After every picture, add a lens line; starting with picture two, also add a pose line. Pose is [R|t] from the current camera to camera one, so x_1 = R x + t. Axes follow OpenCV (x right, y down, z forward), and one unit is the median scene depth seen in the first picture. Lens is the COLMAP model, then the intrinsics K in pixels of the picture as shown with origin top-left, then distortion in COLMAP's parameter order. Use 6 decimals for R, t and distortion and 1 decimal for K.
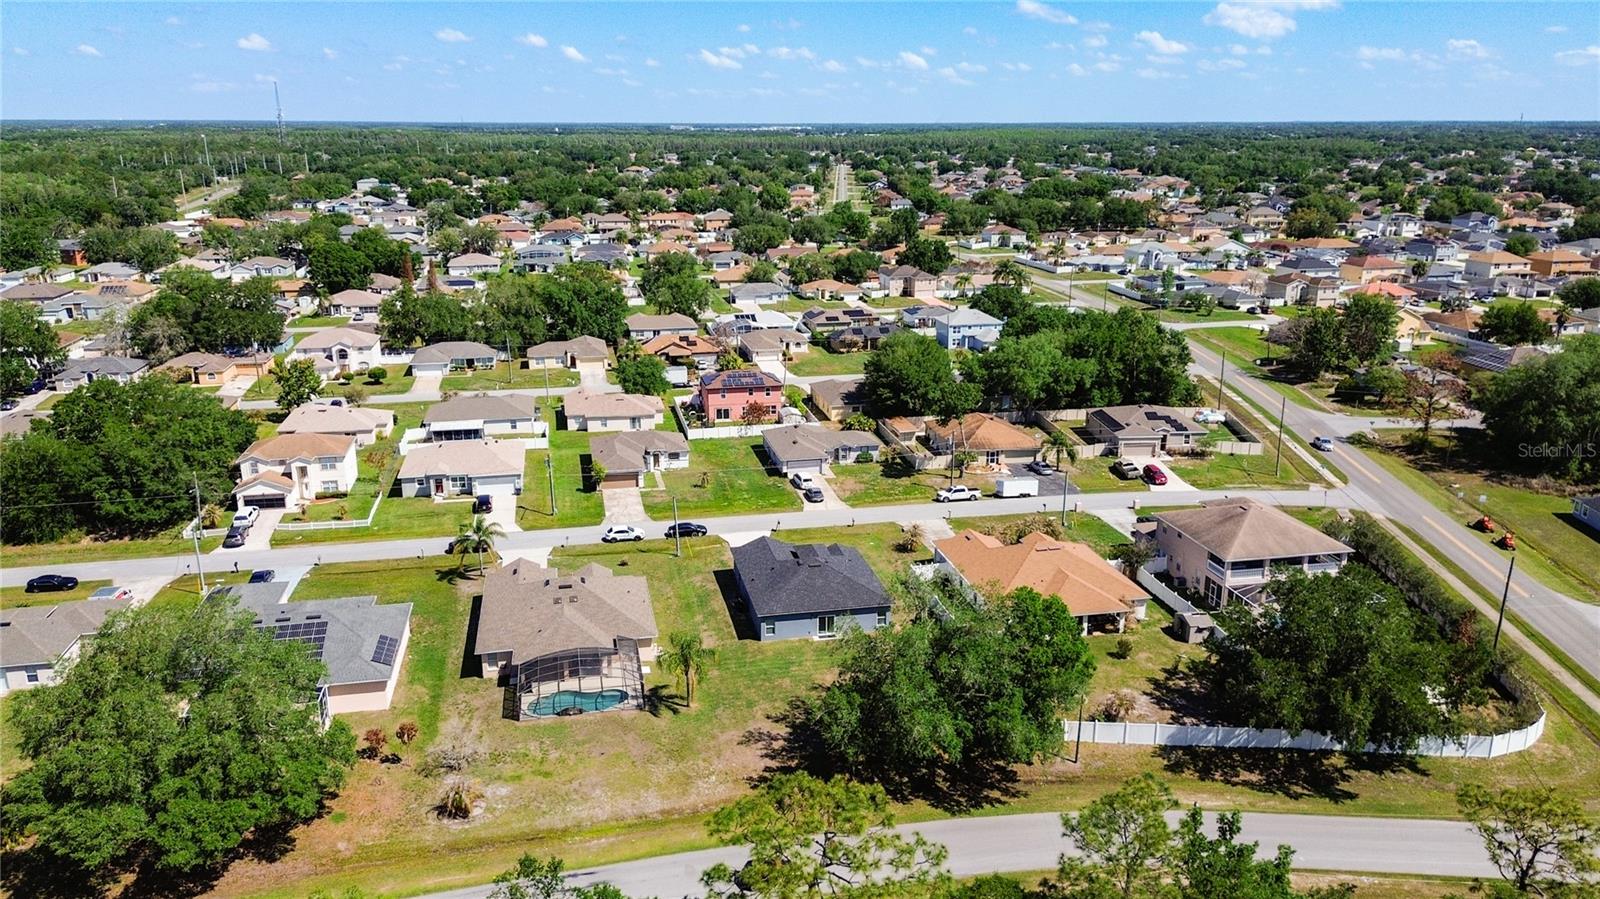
lens RADIAL K [[1155.1, 0, 796.6], [0, 1155.1, 403.2], [0, 0, 1]] dist [0.094628, -0.120199]
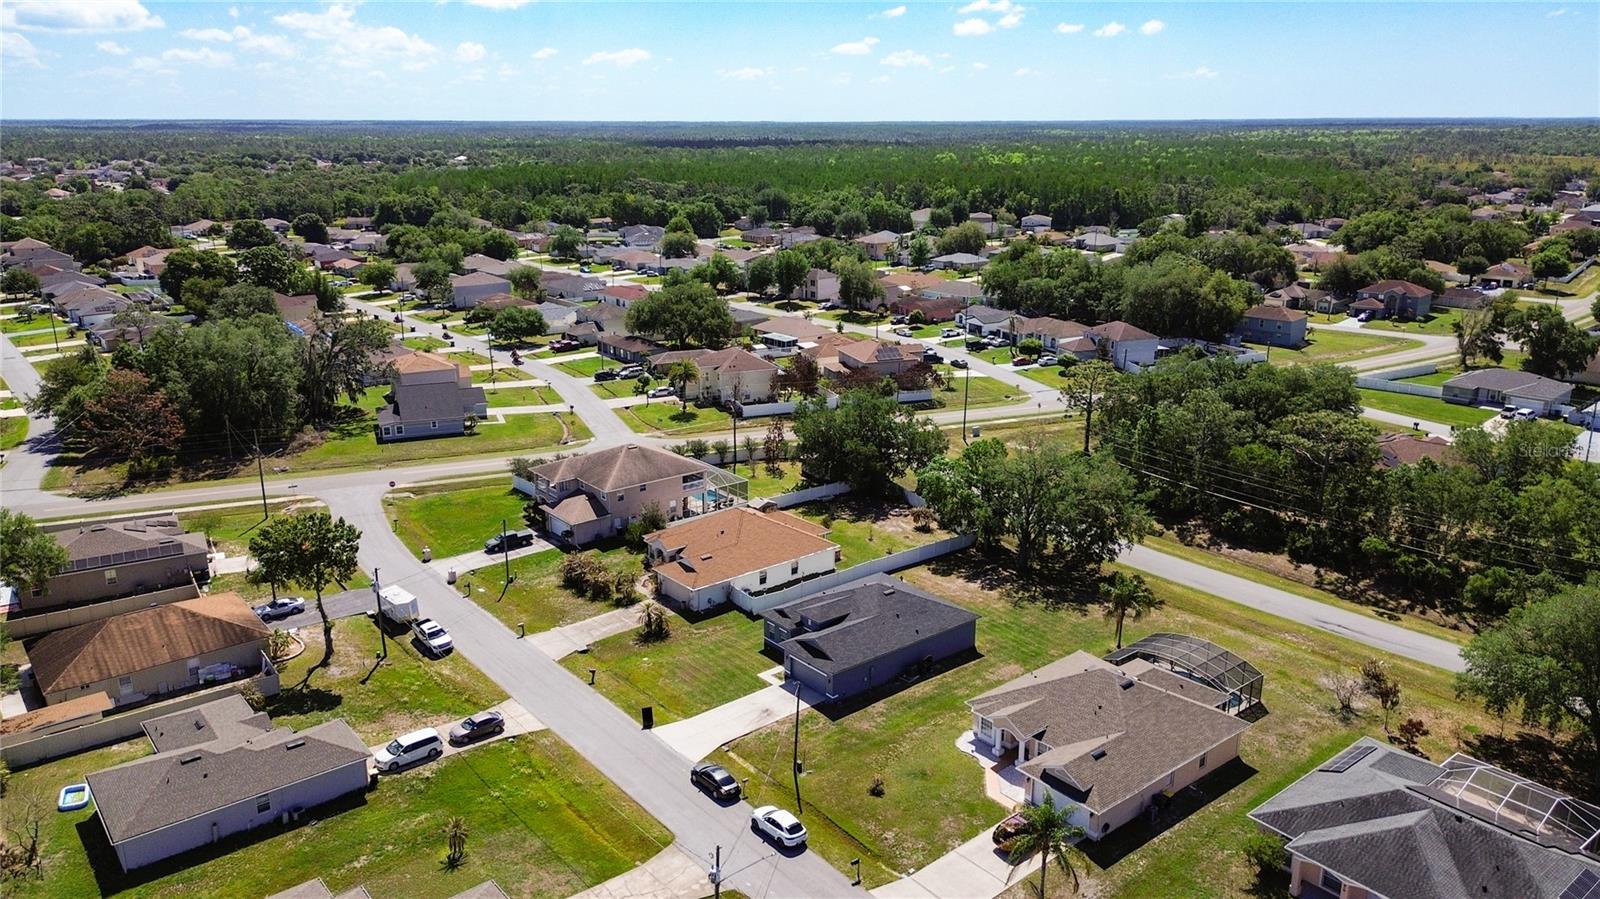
lens RADIAL K [[1155.1, 0, 796.6], [0, 1155.1, 403.2], [0, 0, 1]] dist [0.094628, -0.120199]
pose [[-0.455883, -0.209798, 0.864960, -0.559721], [0.212078, 0.918224, 0.334495, -0.248074], [-0.864404, 0.335929, -0.374109, 1.047650]]
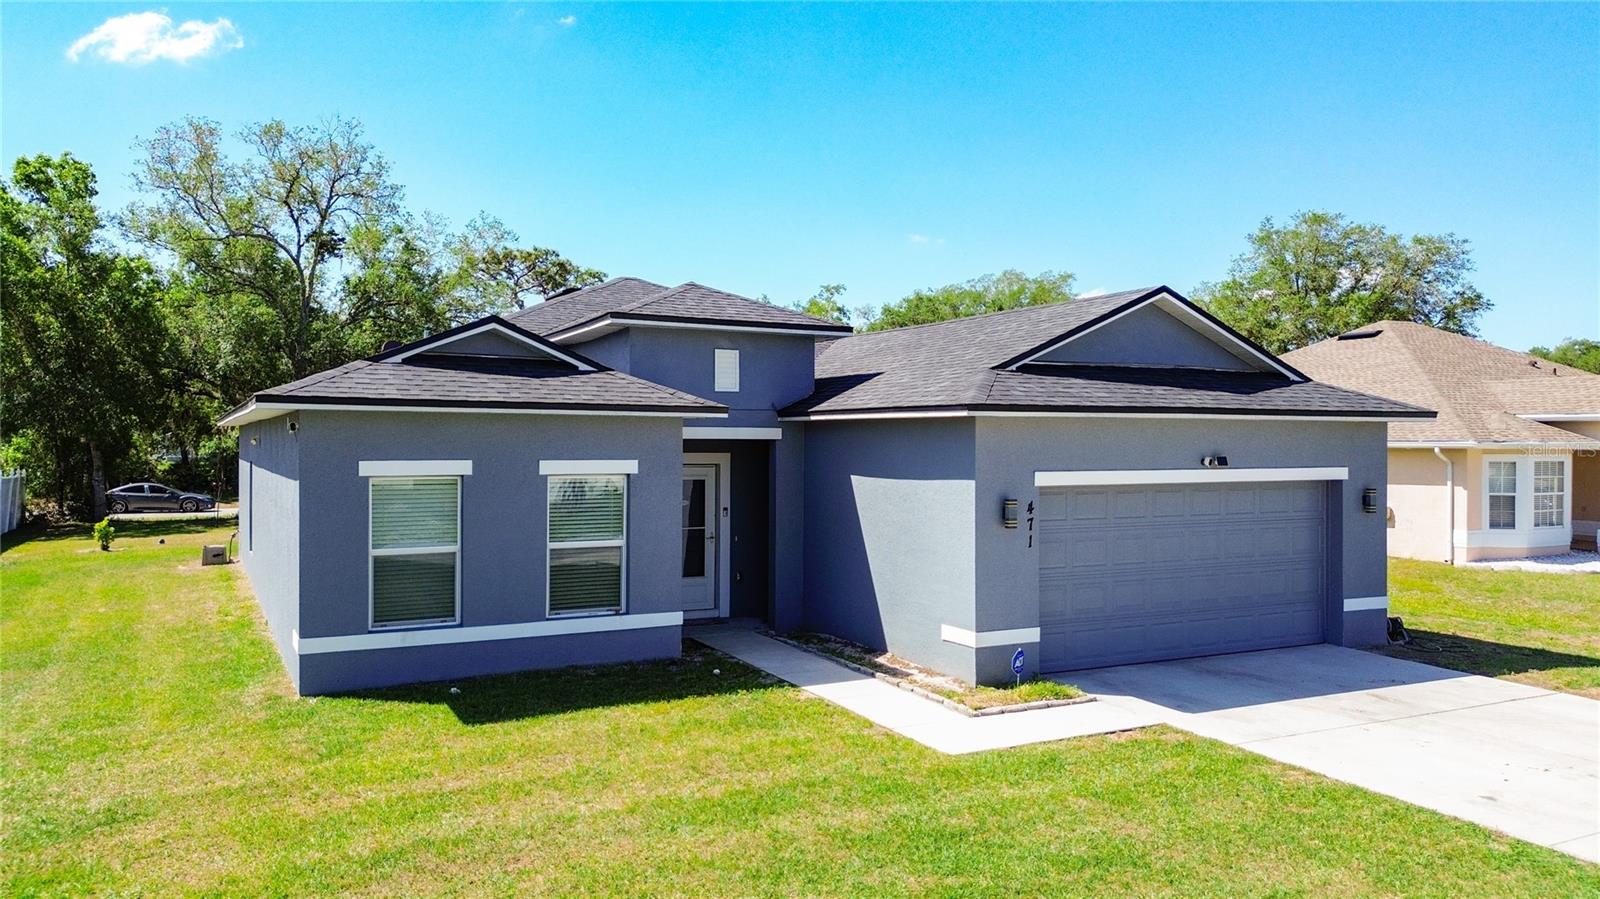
lens RADIAL K [[1155.1, 0, 796.6], [0, 1155.1, 403.2], [0, 0, 1]] dist [0.094628, -0.120199]
pose [[-0.964012, -0.013385, -0.265522, 0.030820], [-0.070980, 0.975436, 0.208533, 0.088135], [0.256208, 0.219875, -0.941282, 0.921455]]
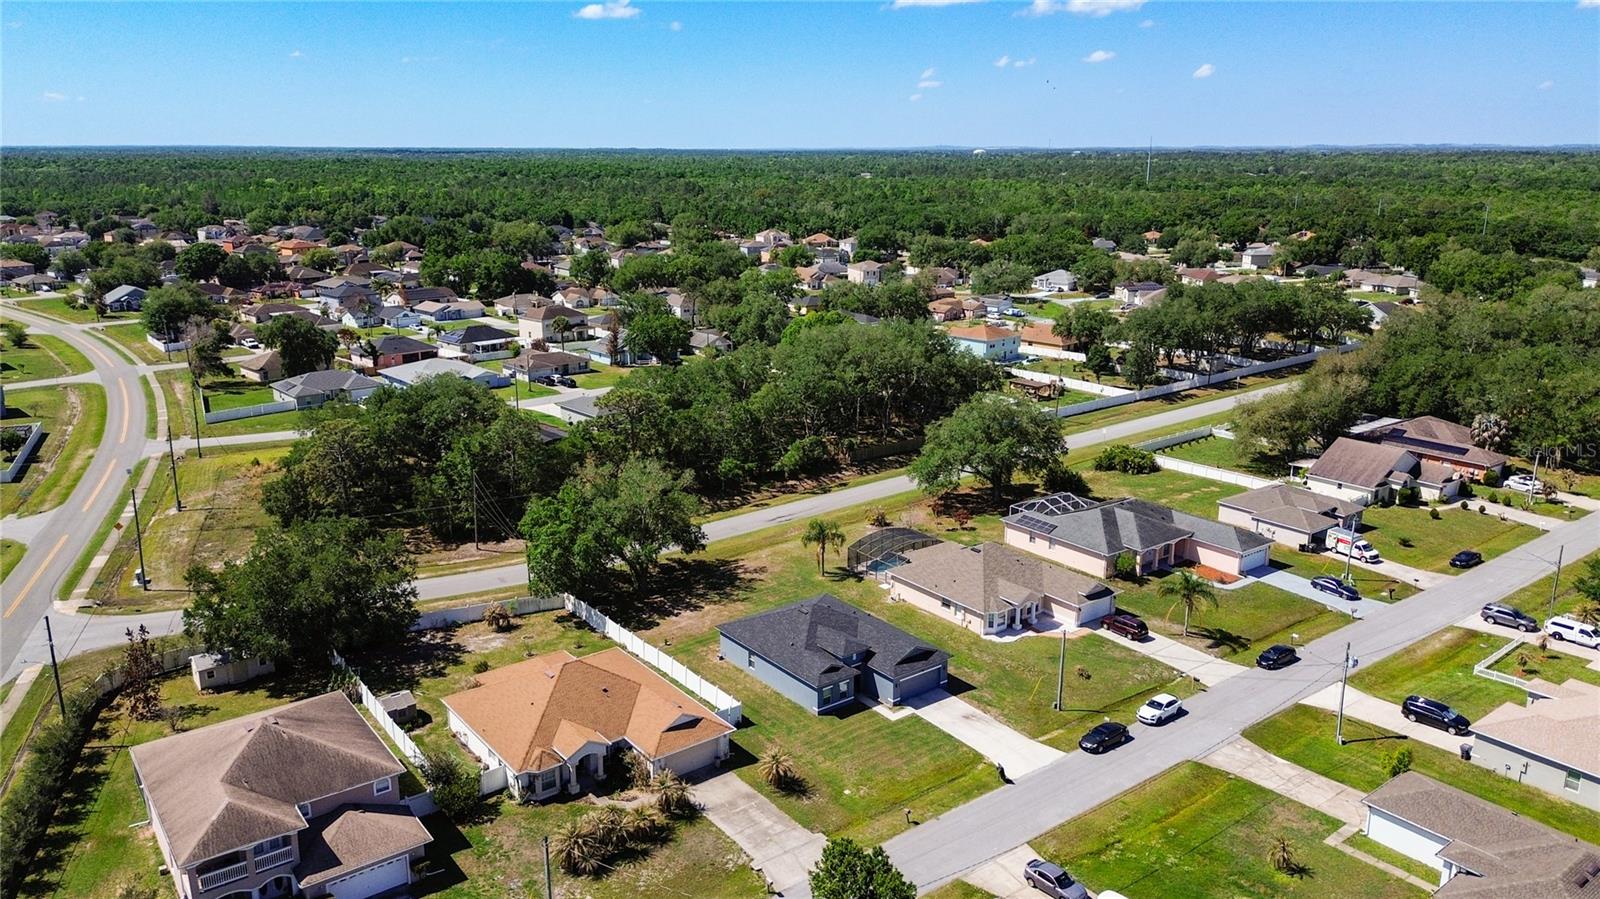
lens RADIAL K [[1155.1, 0, 796.6], [0, 1155.1, 403.2], [0, 0, 1]] dist [0.094628, -0.120199]
pose [[-0.900641, 0.090629, -0.425009, 0.315287], [-0.105790, 0.902864, 0.416707, -0.306673], [0.421491, 0.420265, -0.803568, 1.293588]]
